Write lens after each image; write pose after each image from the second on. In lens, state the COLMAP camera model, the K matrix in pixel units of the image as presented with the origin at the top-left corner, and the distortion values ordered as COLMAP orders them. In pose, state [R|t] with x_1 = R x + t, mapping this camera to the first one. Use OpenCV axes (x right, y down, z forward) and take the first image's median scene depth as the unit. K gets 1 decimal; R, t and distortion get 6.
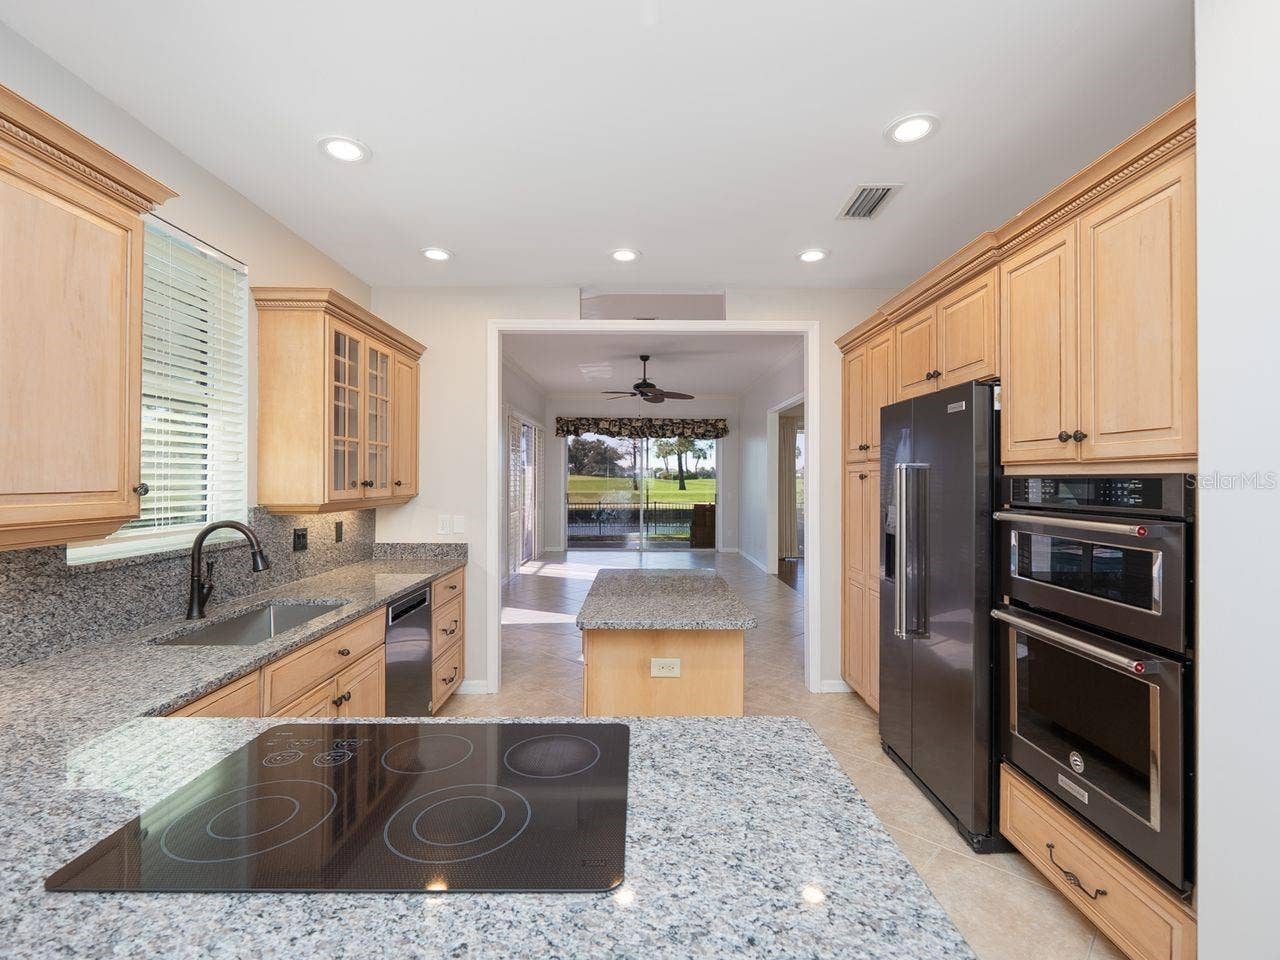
lens RADIAL K [[608.2, 0, 646.8], [0, 608.2, 475.9], [0, 0, 1]] dist [-0.004099, -0.000403]
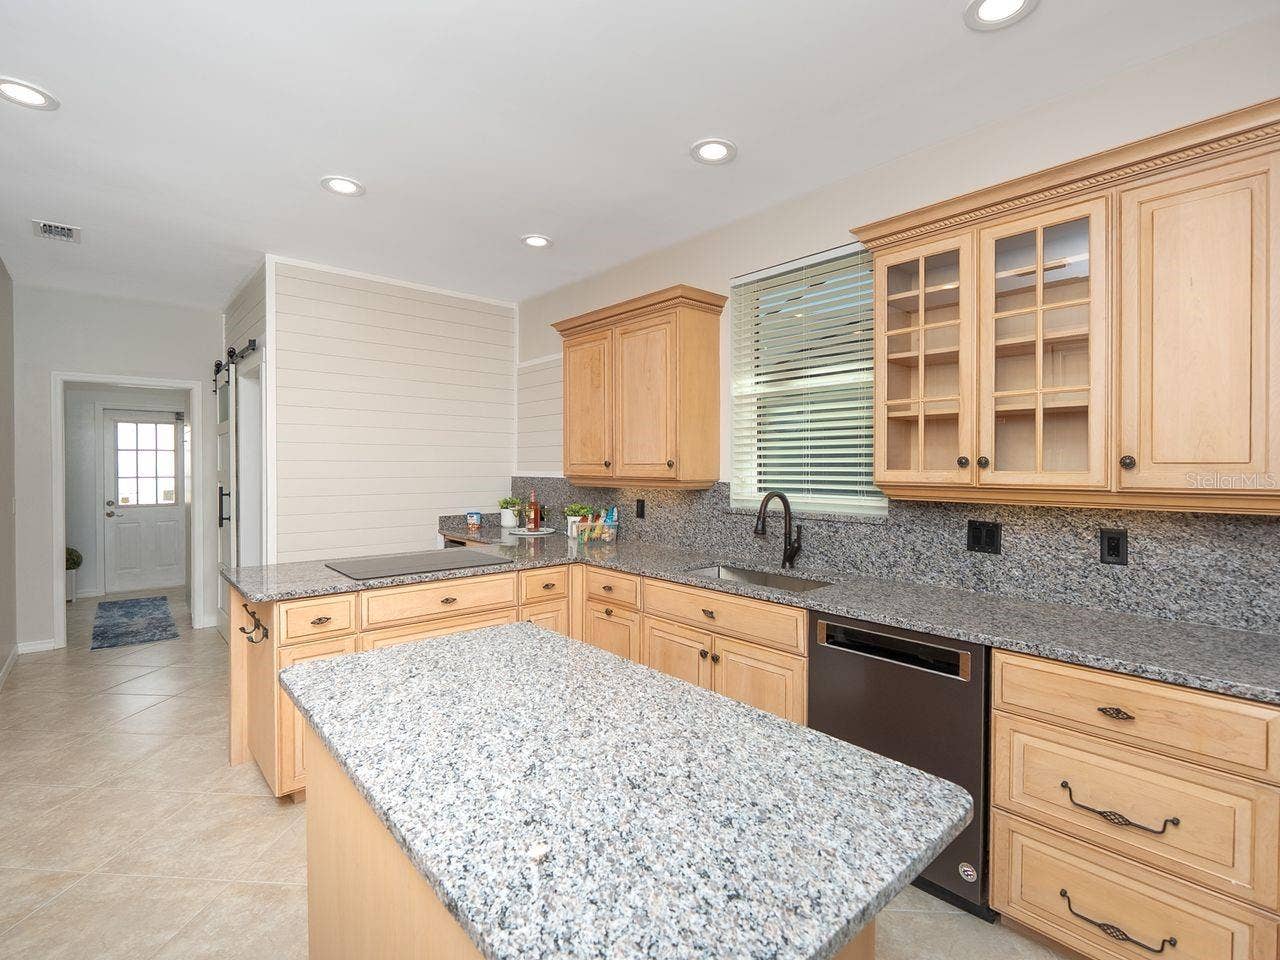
lens RADIAL K [[608.2, 0, 646.8], [0, 608.2, 475.9], [0, 0, 1]] dist [-0.004099, -0.000403]
pose [[-0.753878, 0.013606, -0.656874, 0.232811], [0.002730, 0.999842, 0.017576, 0.015981], [0.657009, 0.011456, -0.753796, 1.317313]]
